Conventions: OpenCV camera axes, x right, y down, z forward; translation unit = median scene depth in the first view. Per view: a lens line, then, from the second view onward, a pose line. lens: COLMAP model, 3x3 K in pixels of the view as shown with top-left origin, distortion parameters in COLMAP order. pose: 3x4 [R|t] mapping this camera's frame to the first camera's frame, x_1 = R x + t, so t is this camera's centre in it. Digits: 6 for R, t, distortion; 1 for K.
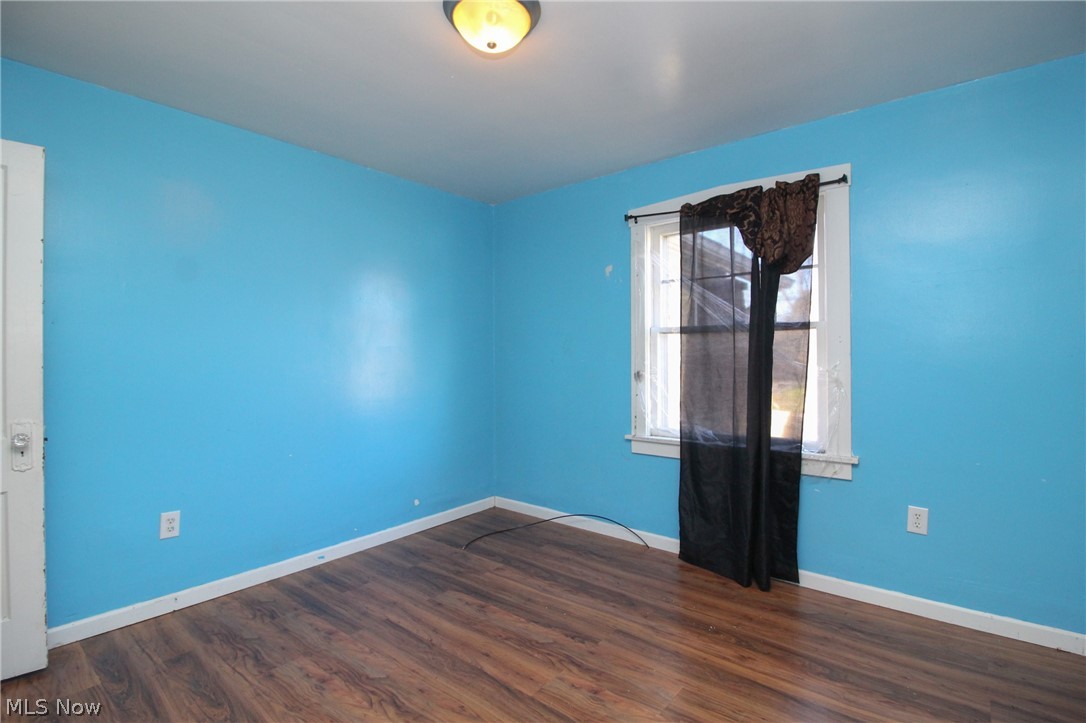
lens RADIAL K [[509.3, 0, 552.3], [0, 509.3, 358.9], [0, 0, 1]] dist [-0.009813, -0.003140]
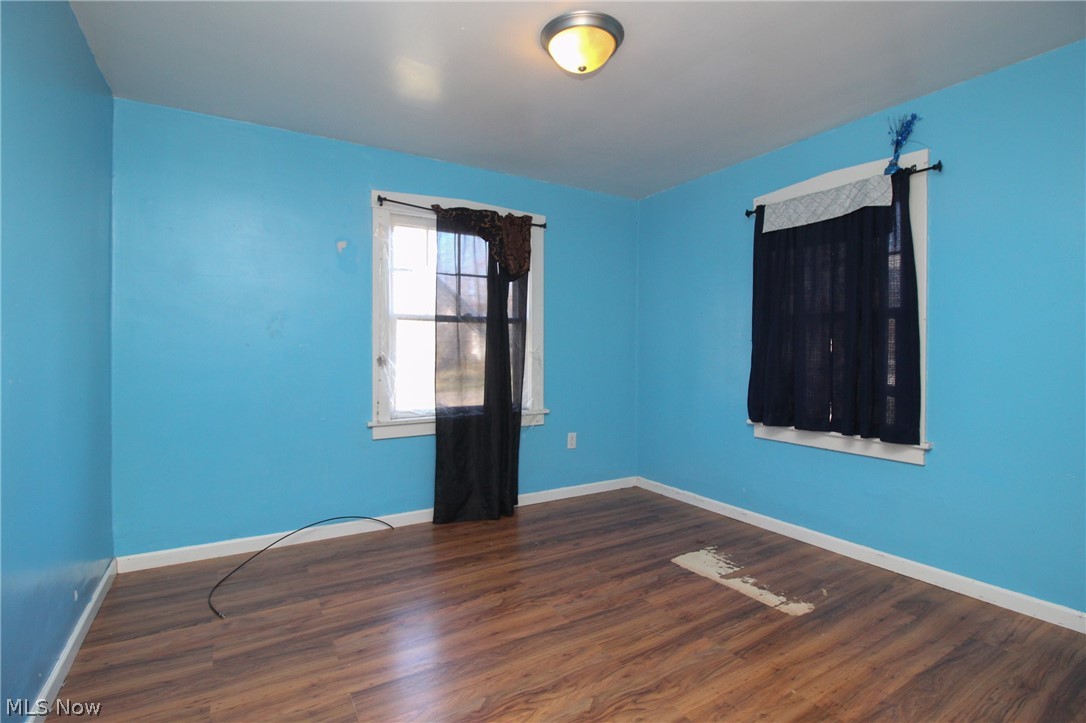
lens RADIAL K [[509.3, 0, 554.8], [0, 509.3, 359.3], [0, 0, 1]] dist [-0.009813, -0.003140]
pose [[0.343690, -0.014410, 0.938972, -0.757866], [0.000908, 0.999887, 0.015012, 0.018525], [-0.939083, -0.004307, 0.343664, 0.403206]]
